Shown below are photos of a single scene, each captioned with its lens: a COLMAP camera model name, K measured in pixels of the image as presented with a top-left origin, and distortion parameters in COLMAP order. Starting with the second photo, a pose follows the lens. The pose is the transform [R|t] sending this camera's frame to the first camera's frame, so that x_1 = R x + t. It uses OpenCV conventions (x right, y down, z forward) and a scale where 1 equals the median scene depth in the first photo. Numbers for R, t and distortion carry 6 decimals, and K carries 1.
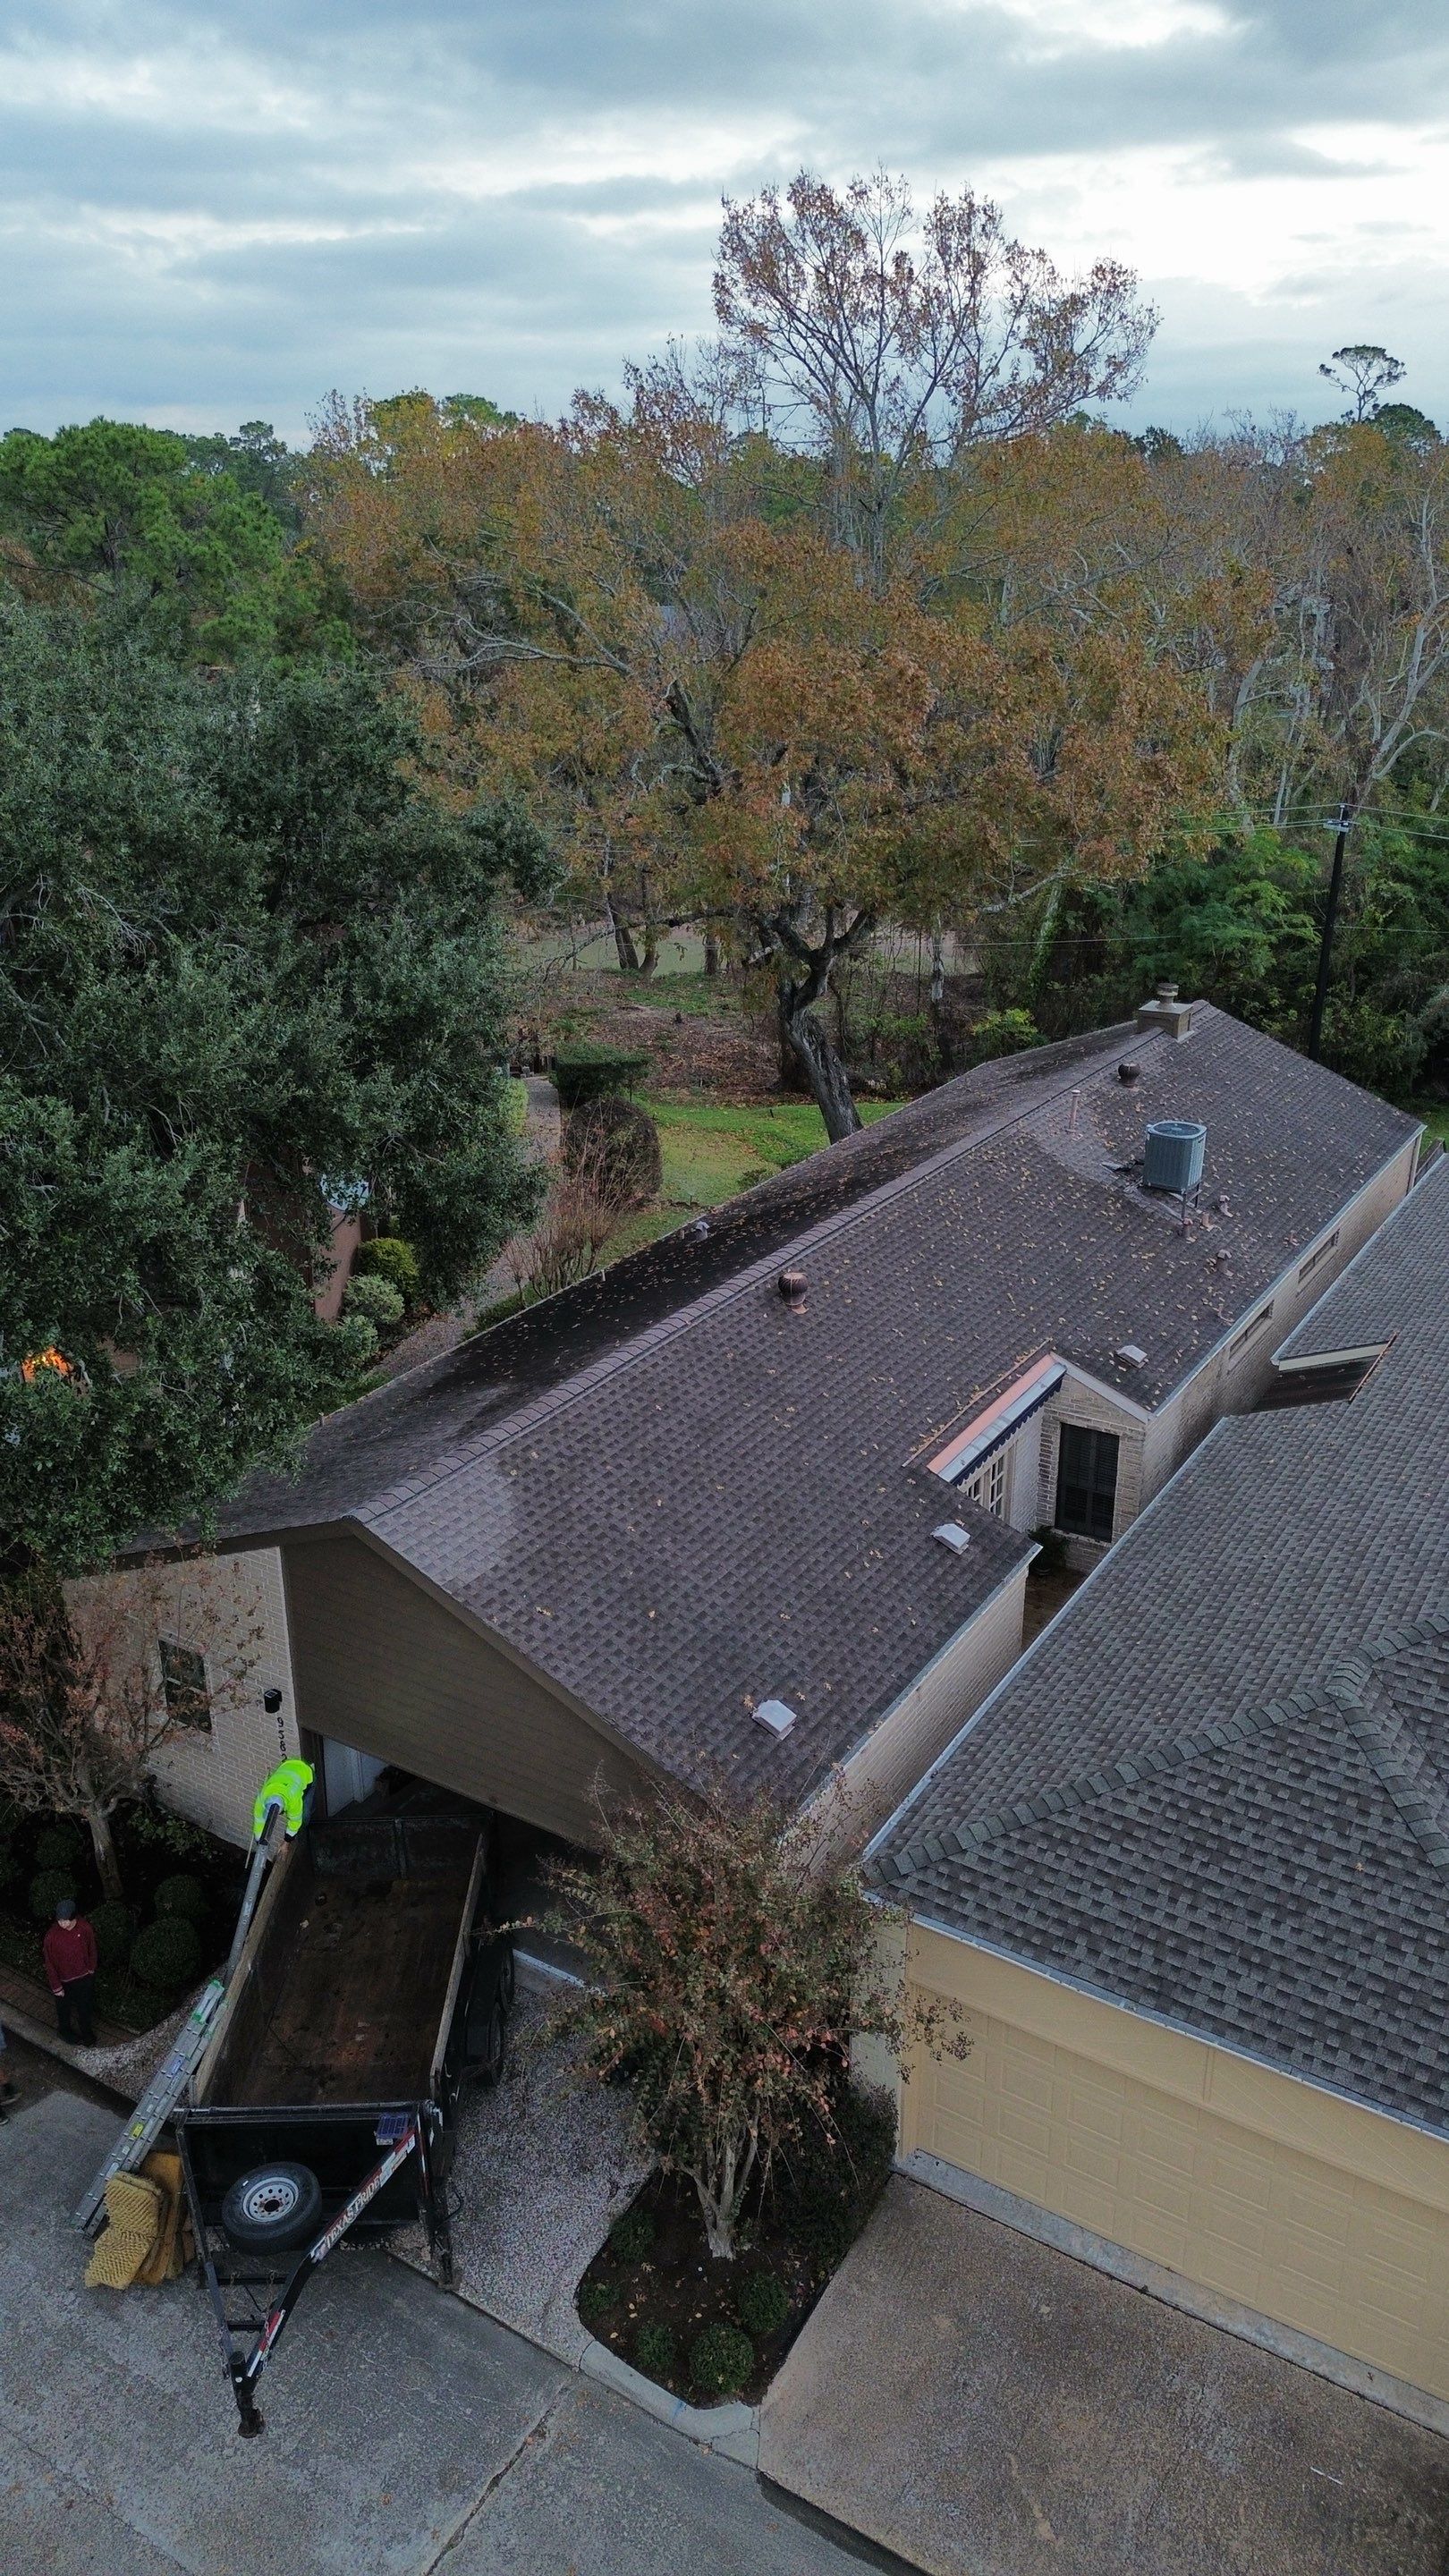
lens RADIAL K [[1832.9, 0, 715.5], [0, 1832.9, 1285.5], [0, 0, 1]] dist [0.046469, -0.035786]
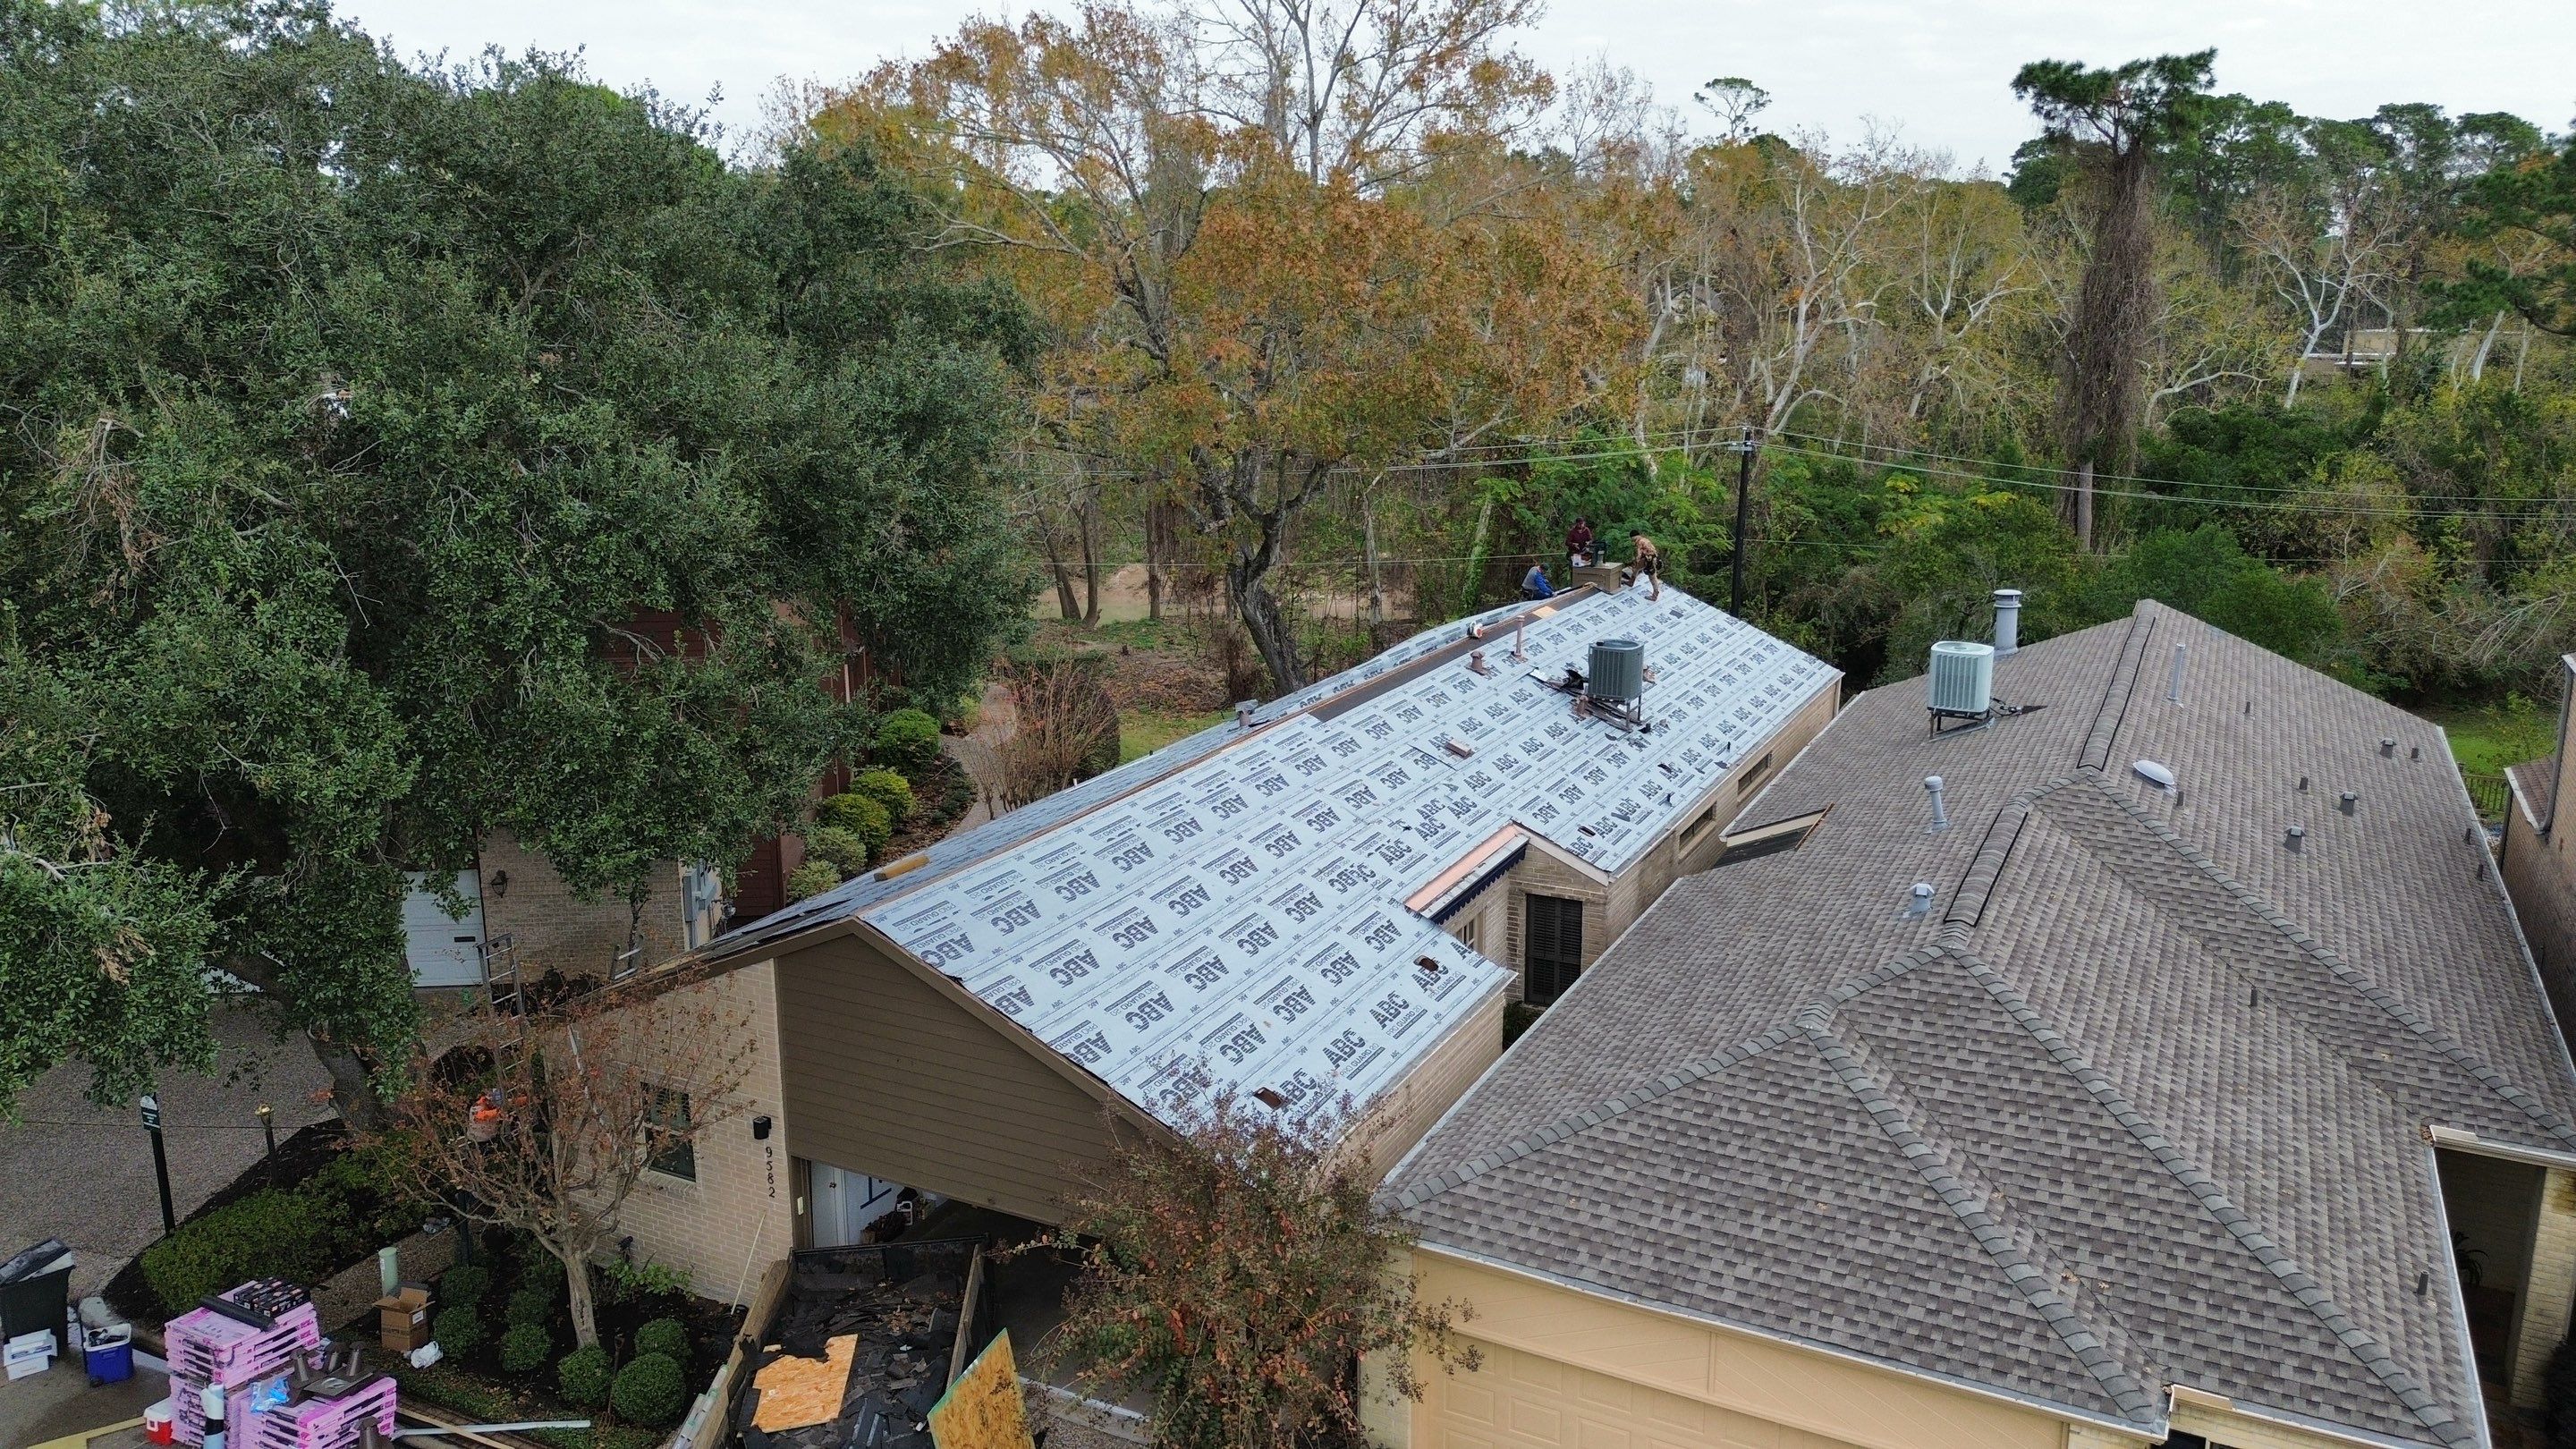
lens RADIAL K [[1832.9, 0, 1301.1], [0, 1832.9, 723.3], [0, 0, 1]] dist [0.046469, -0.035786]
pose [[0.996365, -0.017415, 0.083386, -0.037355], [0.029024, 0.989711, -0.140104, 0.194822], [-0.080088, 0.142014, 0.986619, -0.040812]]
